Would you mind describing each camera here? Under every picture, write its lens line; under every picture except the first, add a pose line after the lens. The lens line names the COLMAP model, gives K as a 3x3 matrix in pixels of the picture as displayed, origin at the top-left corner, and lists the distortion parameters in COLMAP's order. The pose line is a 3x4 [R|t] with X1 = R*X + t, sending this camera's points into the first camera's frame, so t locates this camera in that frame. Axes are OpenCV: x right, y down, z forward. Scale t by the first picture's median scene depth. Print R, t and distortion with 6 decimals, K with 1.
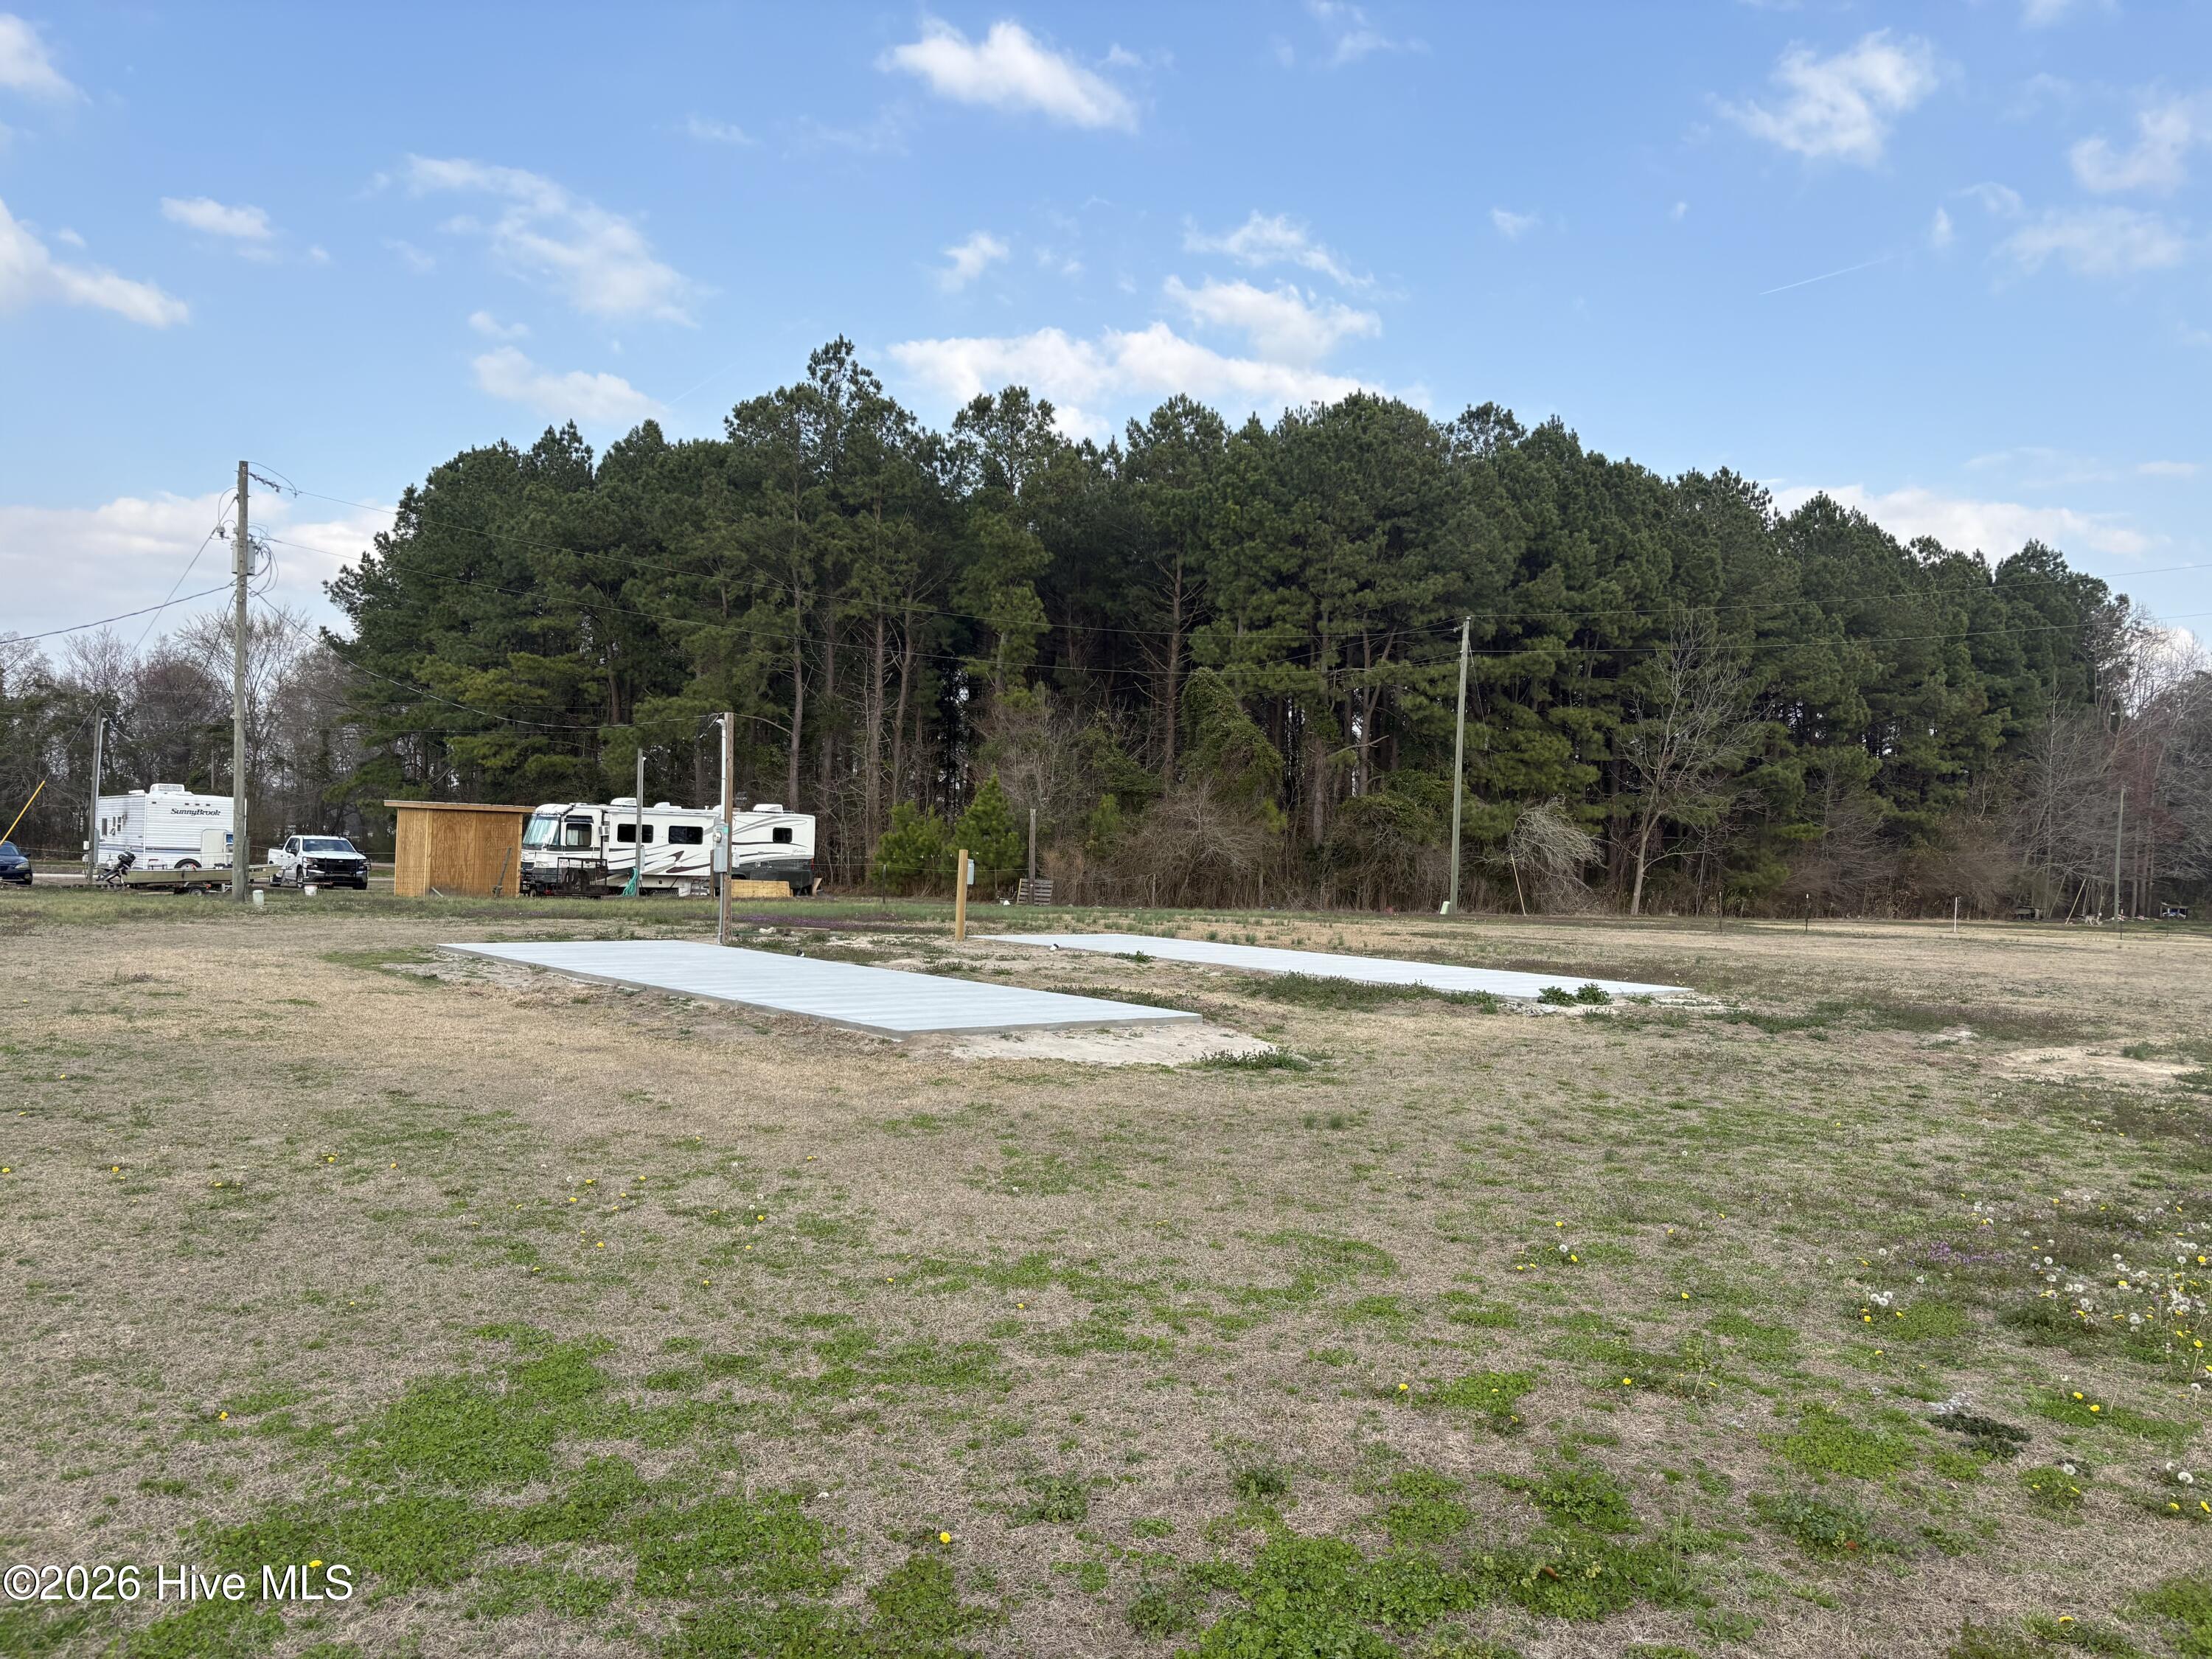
lens RADIAL K [[1696.9, 0, 1103.1], [0, 1696.9, 836.7], [0, 0, 1]] dist [0.057782, -0.044431]
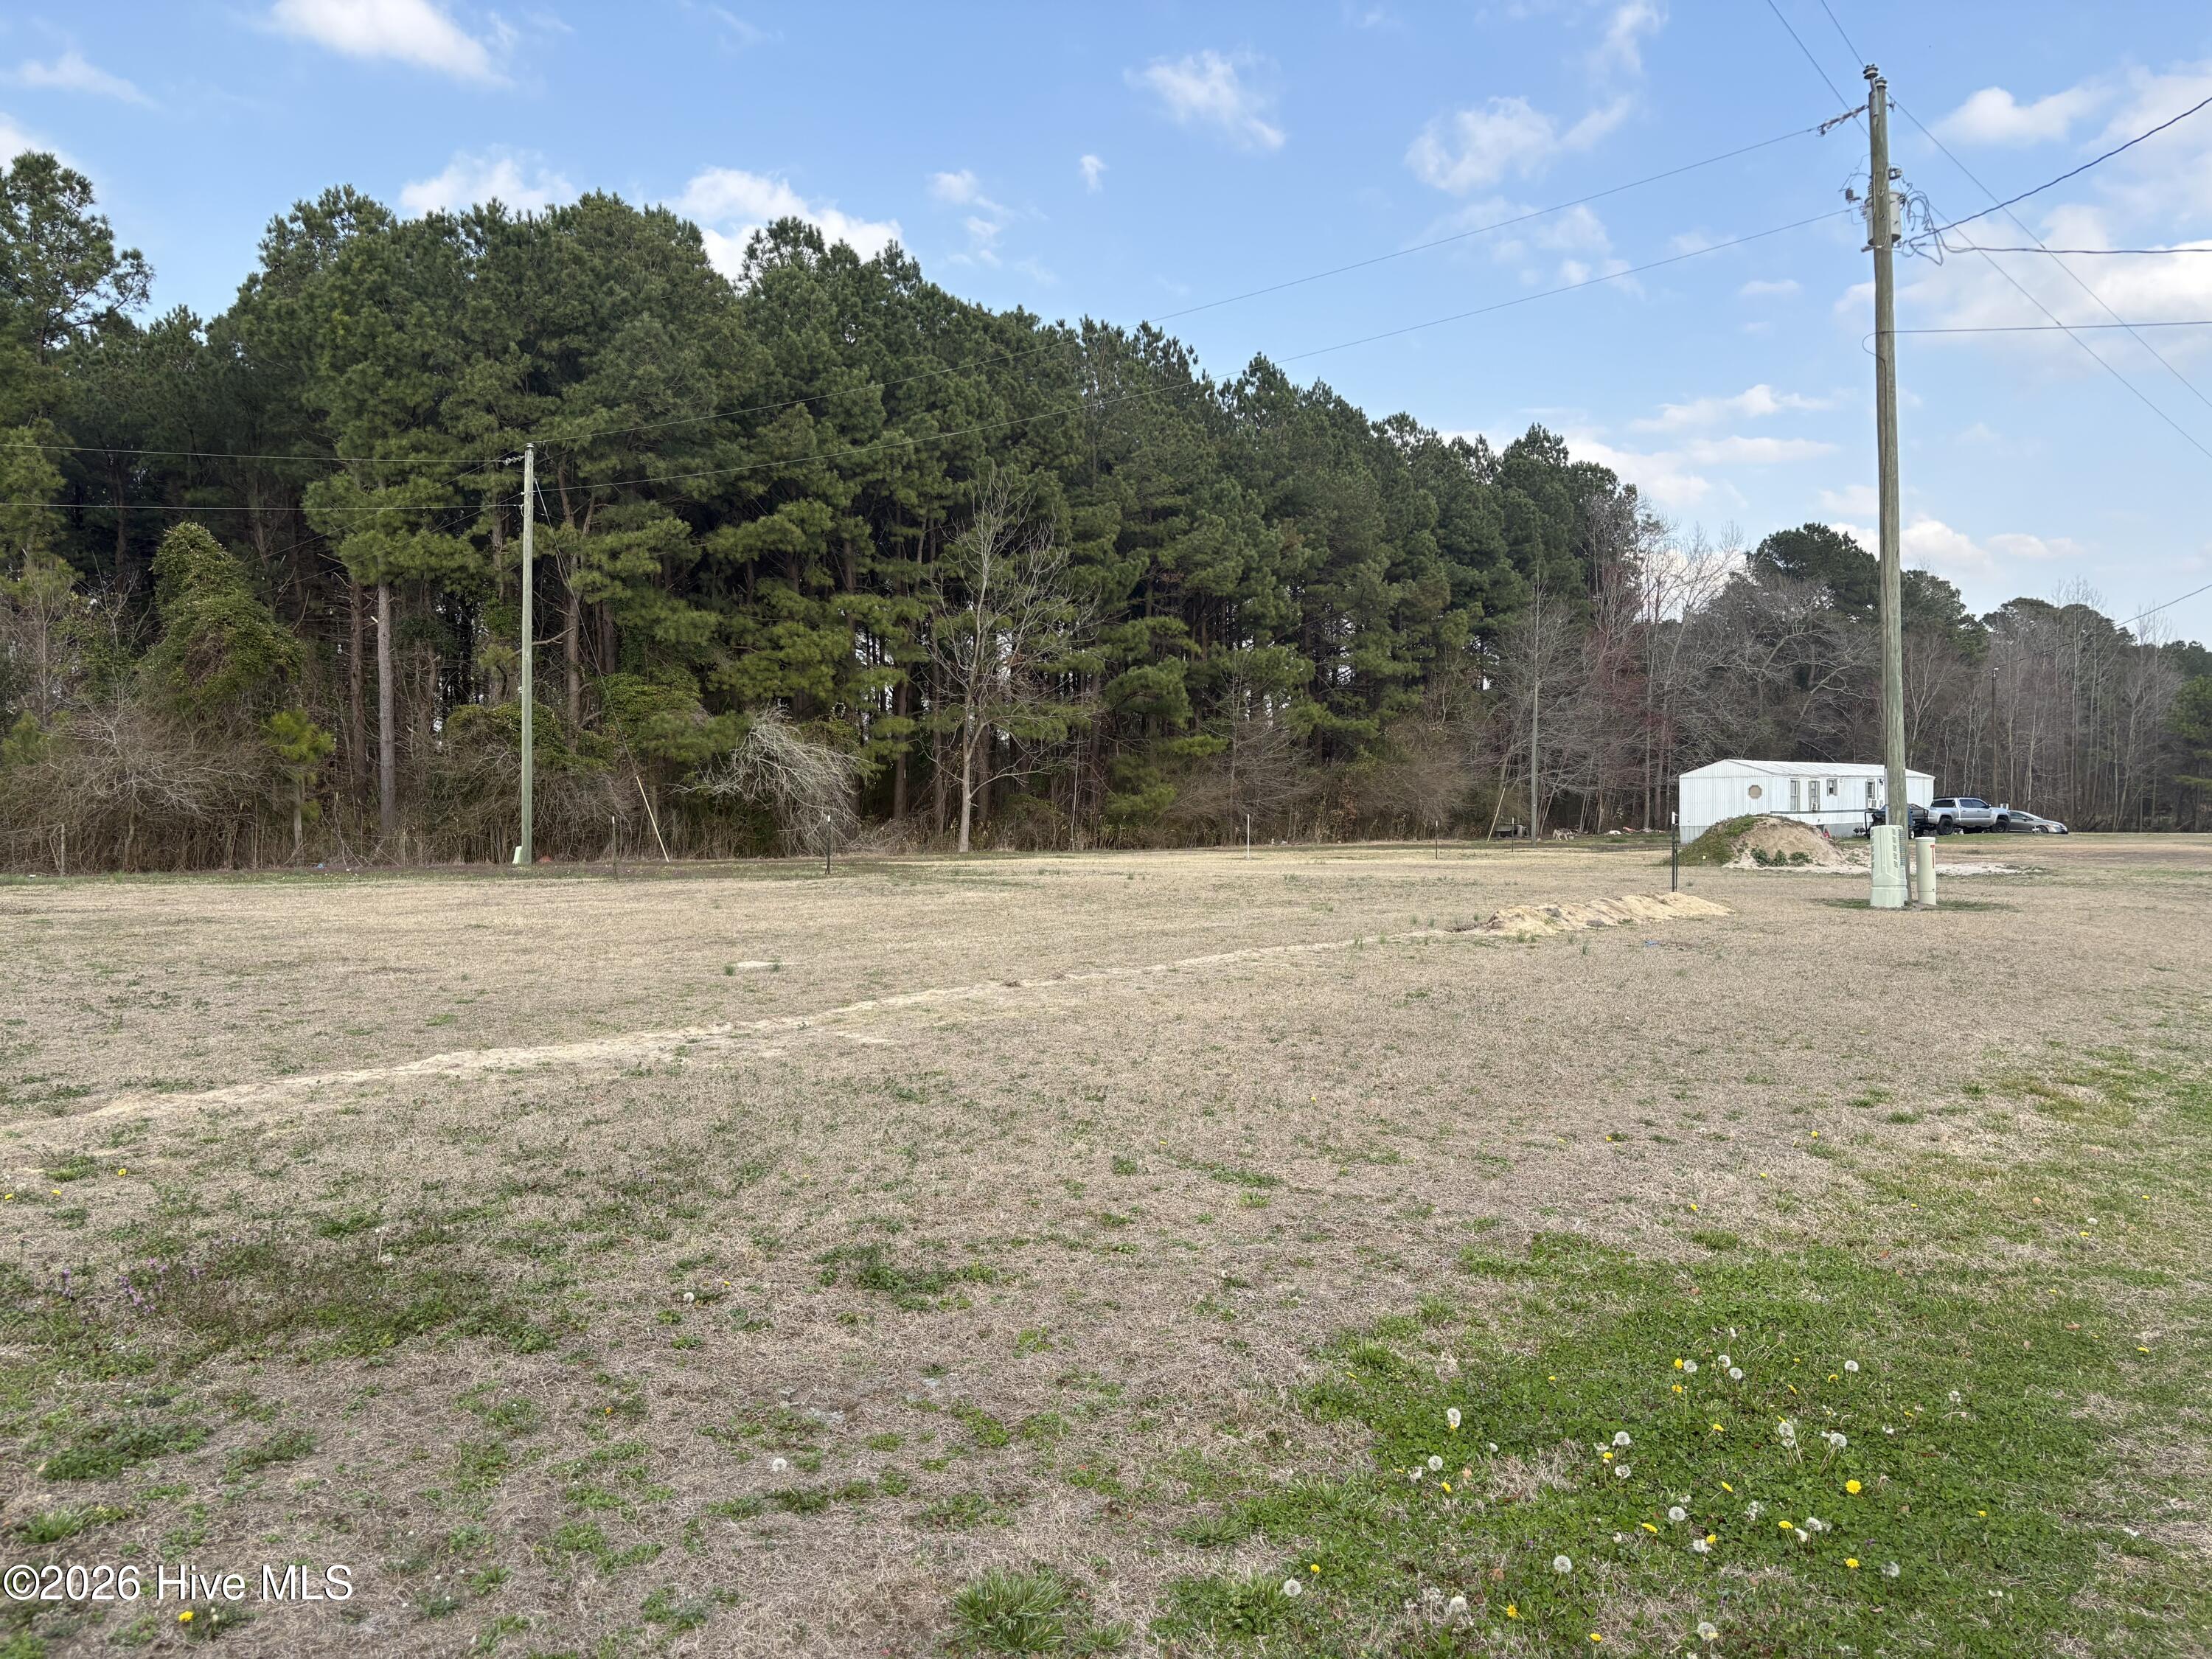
lens RADIAL K [[1696.9, 0, 1104.8], [0, 1696.9, 839.7], [0, 0, 1]] dist [0.057782, -0.044431]
pose [[0.988068, -0.037683, 0.149339, 0.285692], [0.032585, 0.998805, 0.036436, 0.014409], [-0.150533, -0.031135, 0.988115, 0.213728]]
